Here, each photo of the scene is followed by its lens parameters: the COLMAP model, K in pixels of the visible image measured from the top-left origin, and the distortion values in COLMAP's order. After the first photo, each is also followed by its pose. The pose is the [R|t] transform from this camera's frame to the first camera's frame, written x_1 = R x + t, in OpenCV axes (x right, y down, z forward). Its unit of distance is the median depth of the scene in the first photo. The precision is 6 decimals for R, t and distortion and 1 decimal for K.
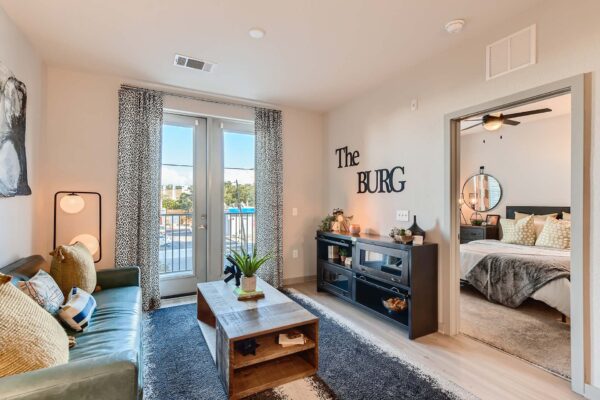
lens RADIAL K [[286.8, 0, 300.6], [0, 286.8, 201.5], [0, 0, 1]] dist [0.017109, 0.000356]
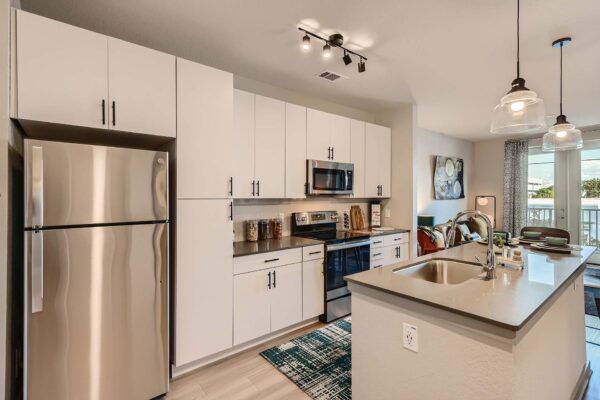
lens RADIAL K [[286.8, 0, 303.7], [0, 286.8, 199.4], [0, 0, 1]] dist [0.017109, 0.000356]
pose [[0.184918, 0.008814, -0.982714, 1.014553], [0.007227, 0.999921, 0.010328, -0.034980], [0.982727, -0.009012, 0.184839, -0.688060]]
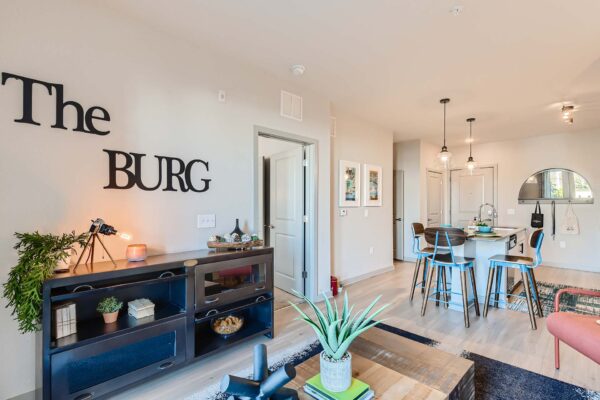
lens RADIAL K [[286.8, 0, 303.4], [0, 286.8, 202.8], [0, 0, 1]] dist [0.017109, 0.000356]
pose [[-0.292487, -0.000979, 0.956269, -0.481942], [-0.005685, 0.999984, -0.000715, -0.004013], [-0.956253, -0.005646, -0.292488, 0.913291]]
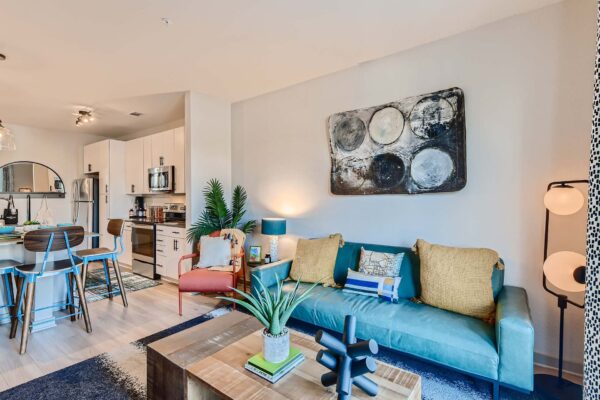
lens RADIAL K [[286.8, 0, 306.6], [0, 286.8, 197.0], [0, 0, 1]] dist [0.017109, 0.000356]
pose [[-0.907958, -0.005411, -0.419027, -0.012064], [-0.000178, 0.999922, -0.012528, 0.006458], [0.419062, -0.011300, -0.907887, 1.152280]]
